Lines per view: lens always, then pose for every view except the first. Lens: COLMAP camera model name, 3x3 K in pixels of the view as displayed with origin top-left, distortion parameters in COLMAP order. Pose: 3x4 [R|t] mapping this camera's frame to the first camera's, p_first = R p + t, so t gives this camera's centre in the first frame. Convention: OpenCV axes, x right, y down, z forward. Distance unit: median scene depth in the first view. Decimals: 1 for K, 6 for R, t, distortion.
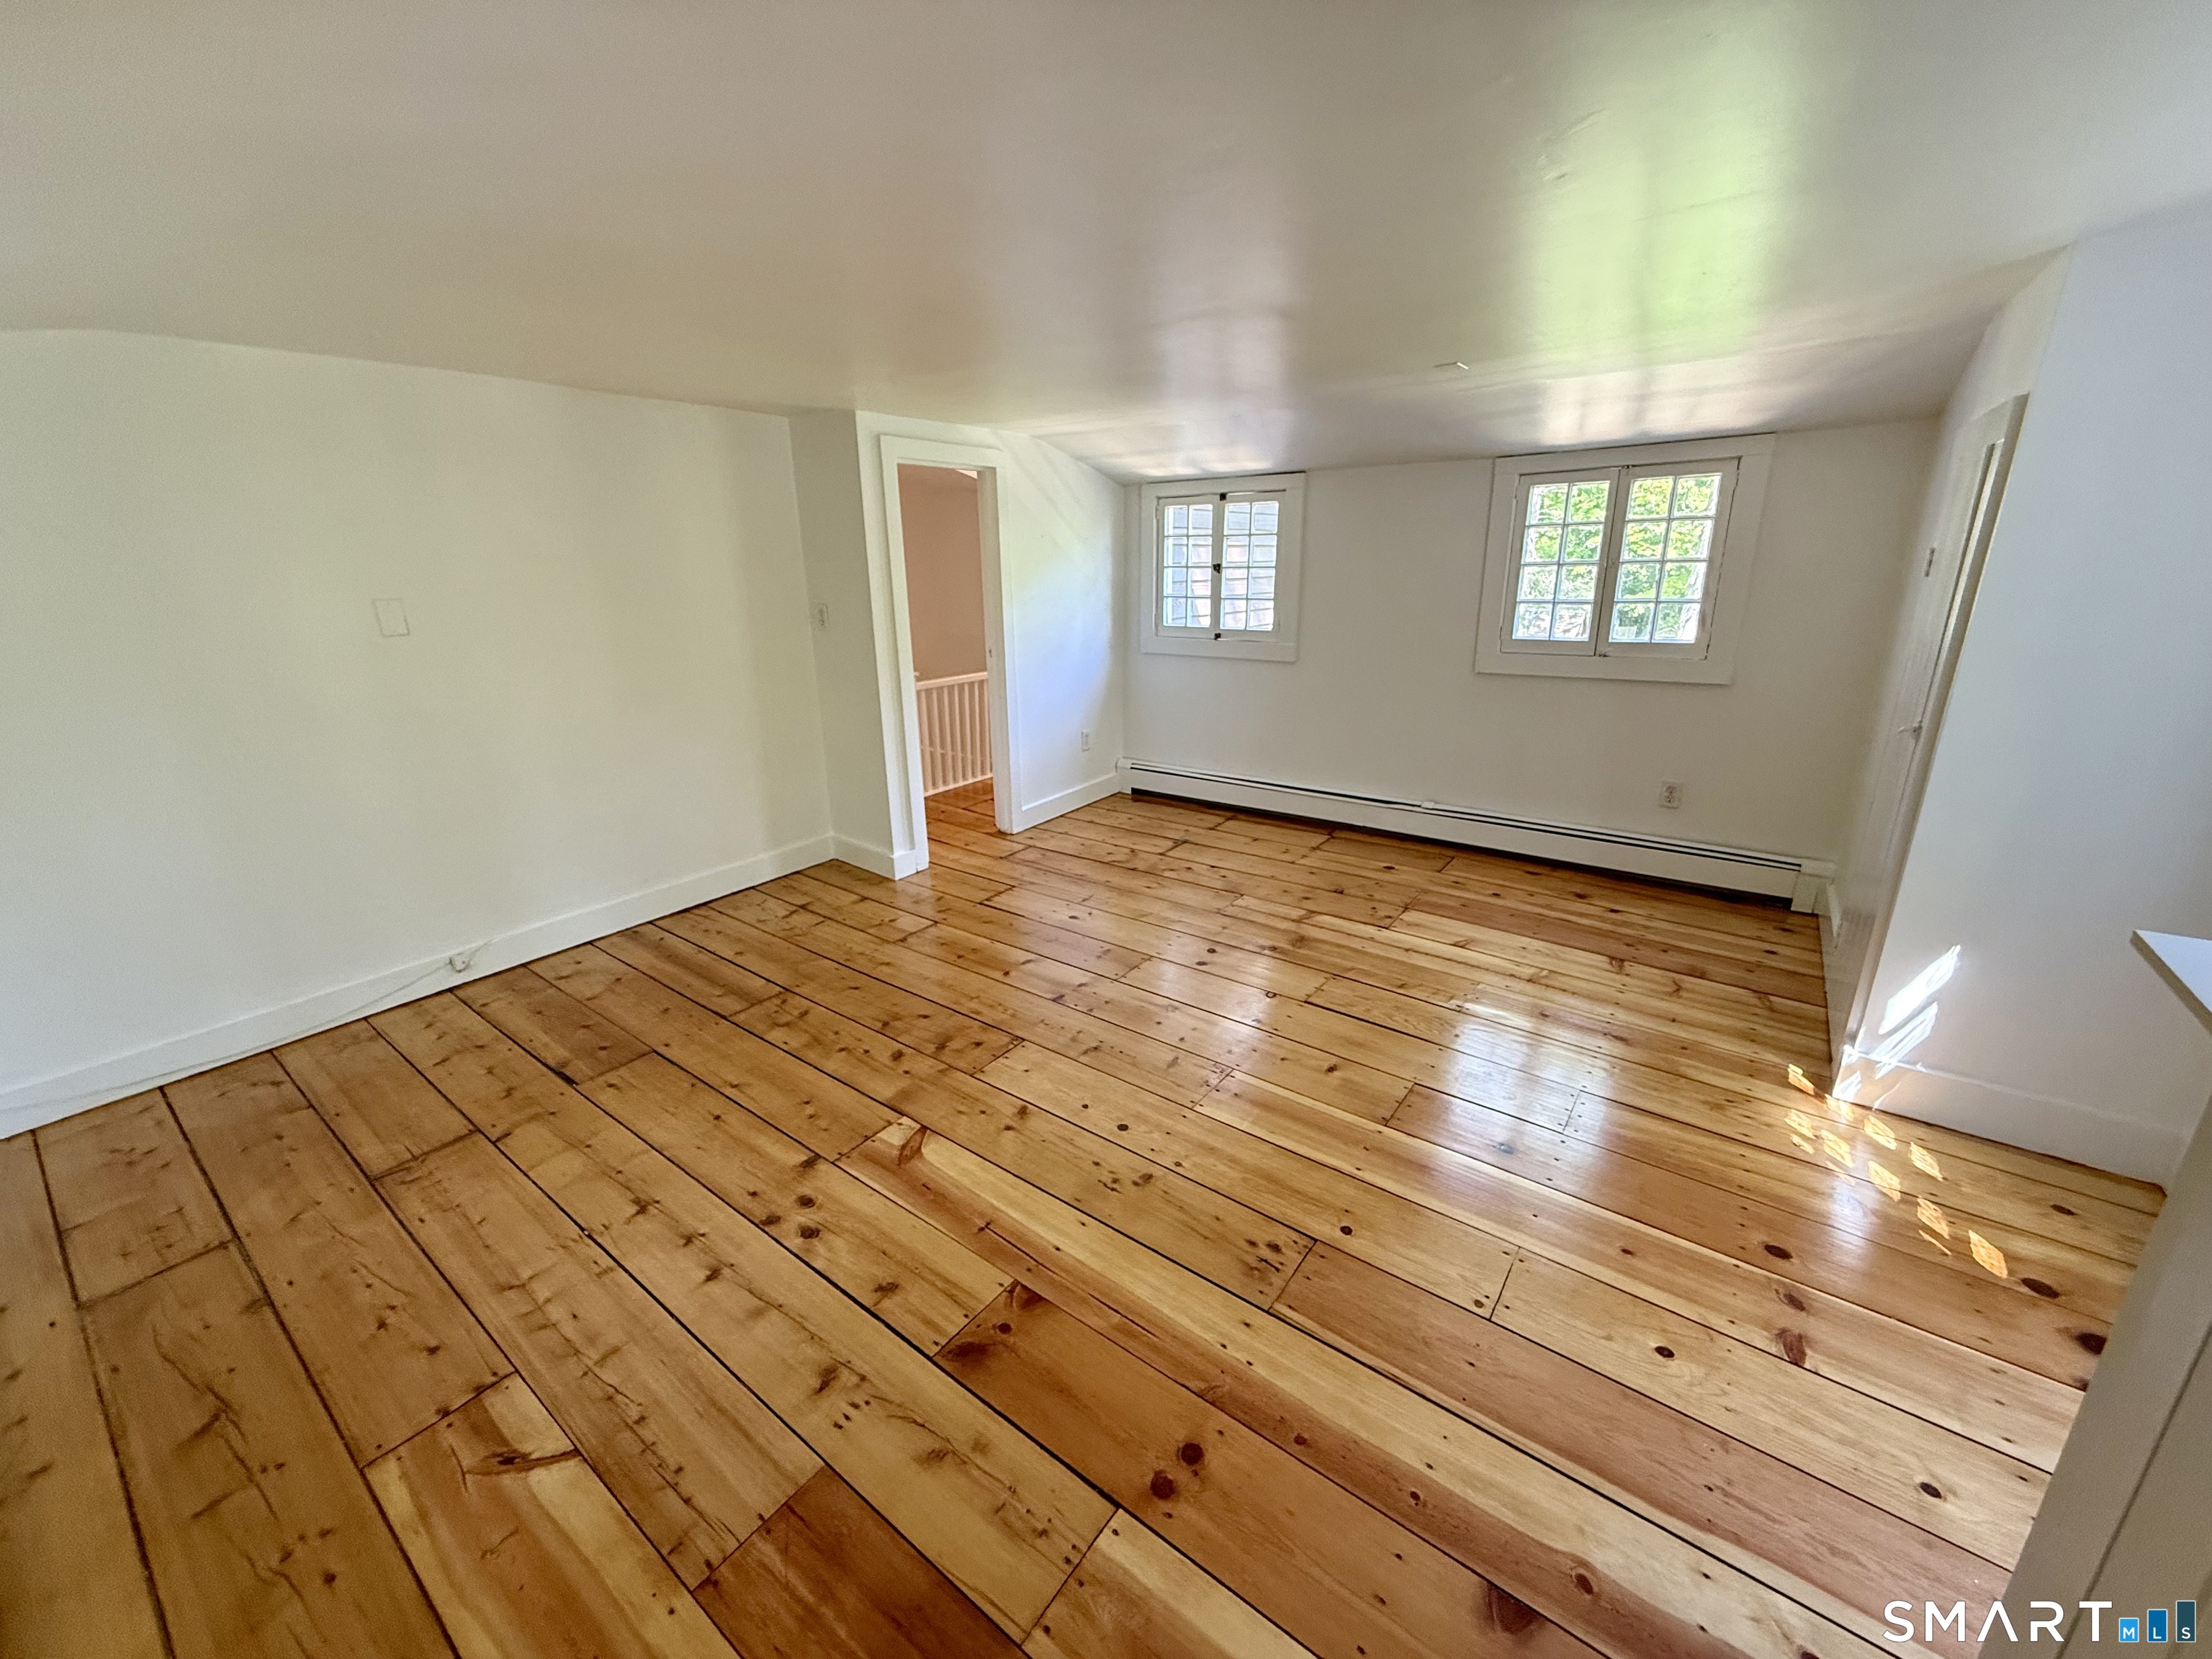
lens RADIAL K [[881.5, 0, 1103.8], [0, 881.5, 830.3], [0, 0, 1]] dist [0.000336, 0.000018]
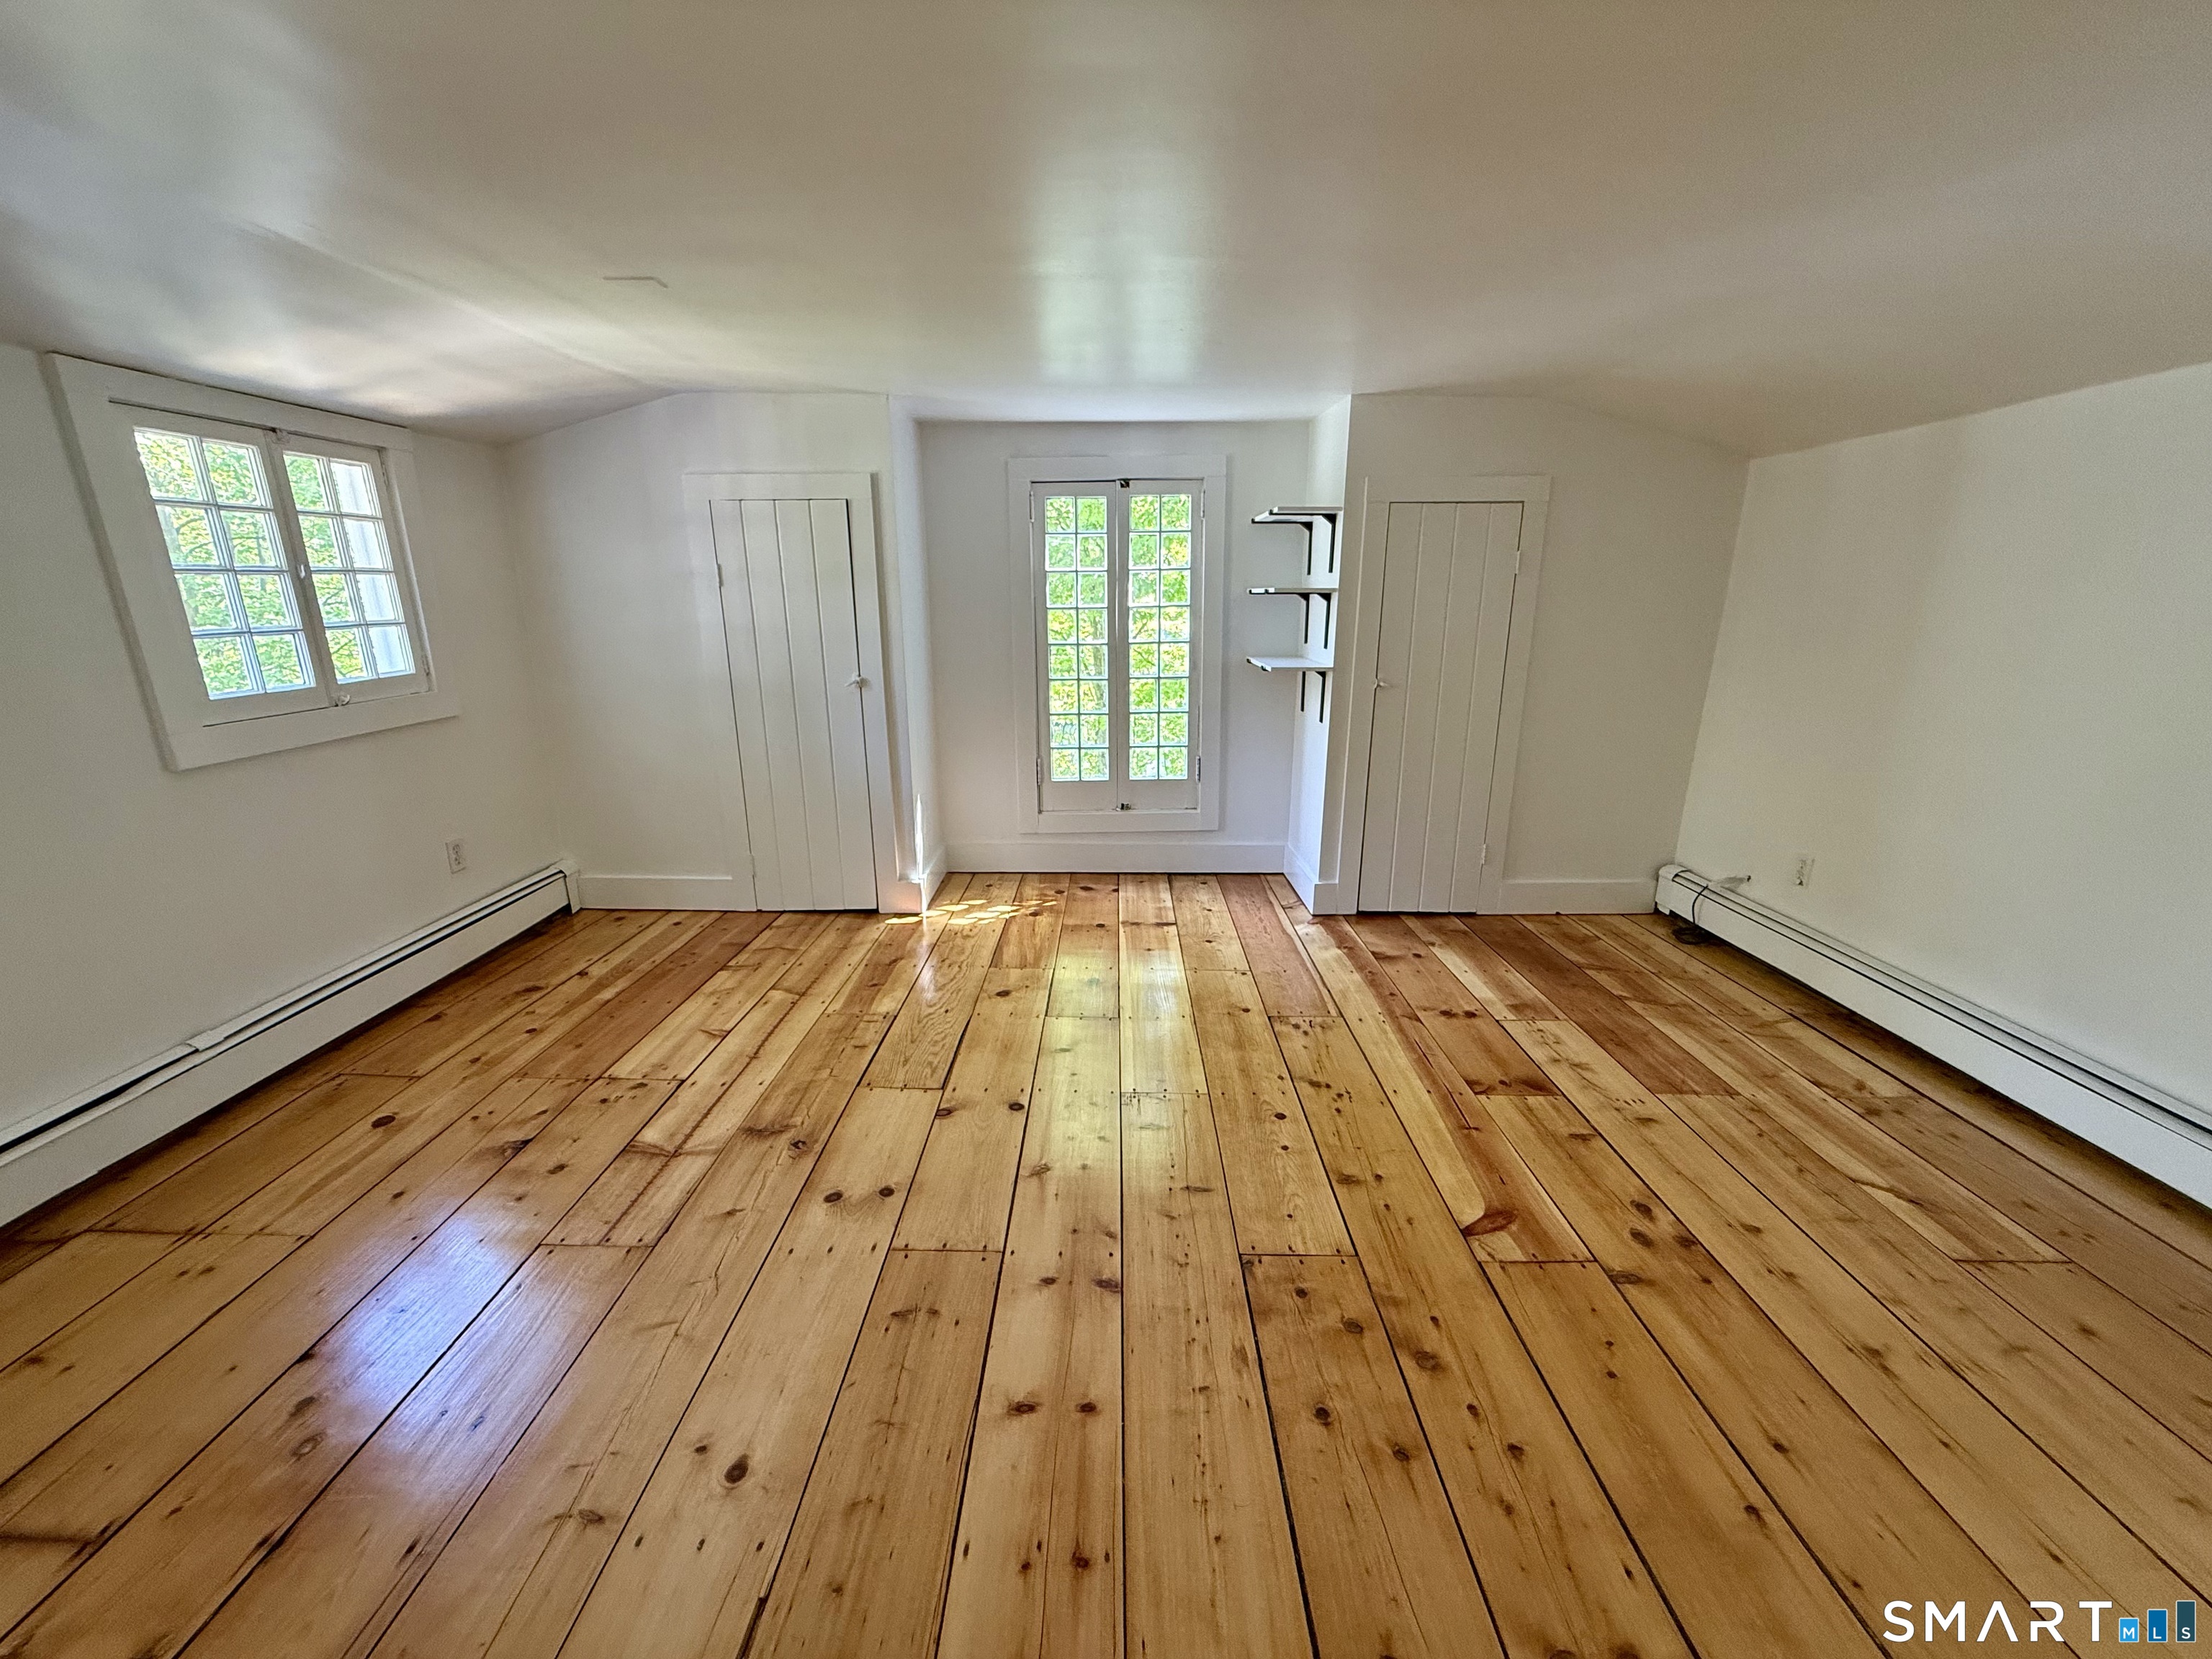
lens RADIAL K [[881.5, 0, 1100.2], [0, 881.5, 826.4], [0, 0, 1]] dist [0.000336, 0.000018]
pose [[-0.588178, -0.188057, 0.786563, -0.390723], [0.253340, 0.880793, 0.400029, -0.266814], [-0.768027, 0.434556, -0.470421, 1.012749]]
